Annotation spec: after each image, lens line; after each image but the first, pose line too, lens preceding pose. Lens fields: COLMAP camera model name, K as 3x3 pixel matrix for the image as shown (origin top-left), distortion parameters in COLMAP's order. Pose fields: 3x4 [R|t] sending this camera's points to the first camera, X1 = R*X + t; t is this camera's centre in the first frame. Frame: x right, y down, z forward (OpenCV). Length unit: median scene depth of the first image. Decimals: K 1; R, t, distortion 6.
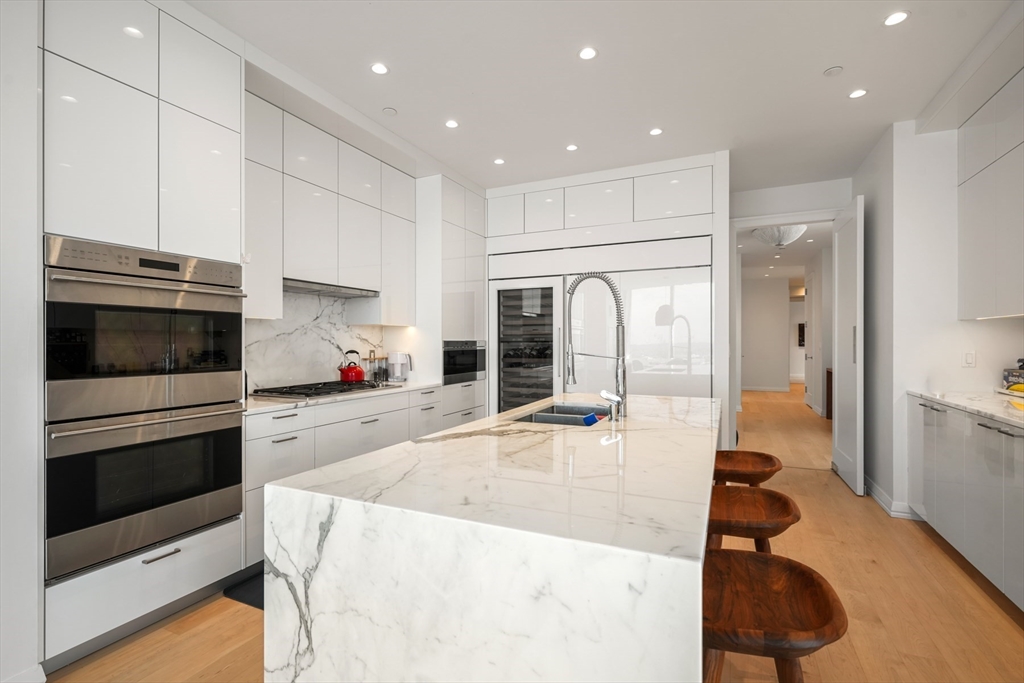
lens RADIAL K [[463.8, 0, 511.1], [0, 463.8, 341.2], [0, 0, 1]] dist [-0.004637, -0.000295]
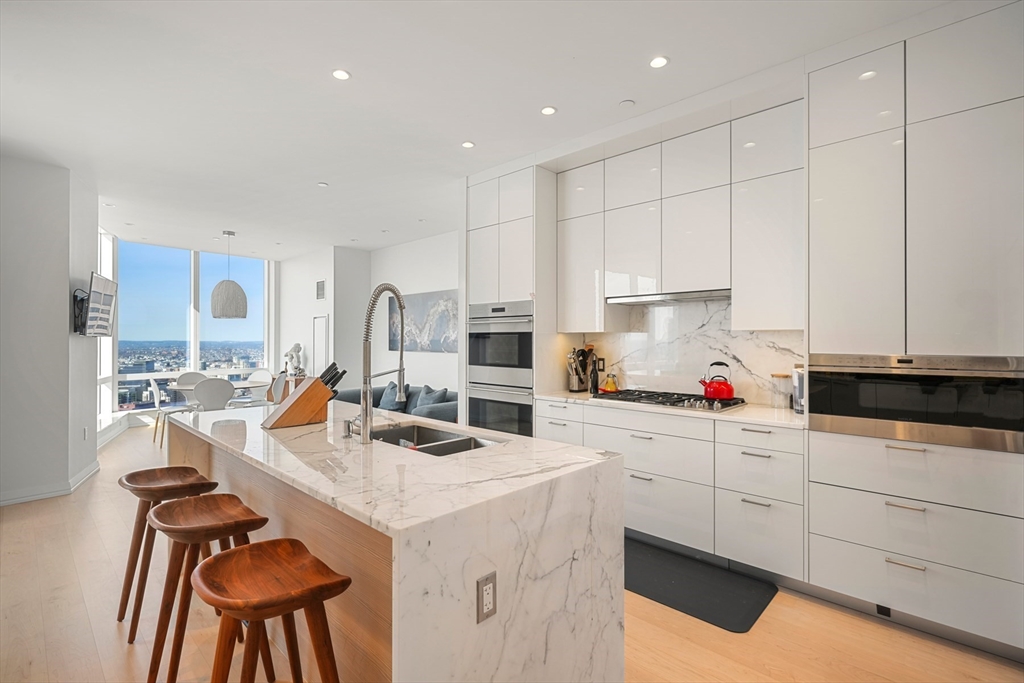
lens RADIAL K [[463.8, 0, 517.9], [0, 463.8, 339.3], [0, 0, 1]] dist [-0.004637, -0.000295]
pose [[-0.325009, -0.000063, -0.945711, 0.600736], [0.000883, 1.000000, -0.000370, -0.023079], [0.945711, -0.000955, -0.325008, 0.975189]]
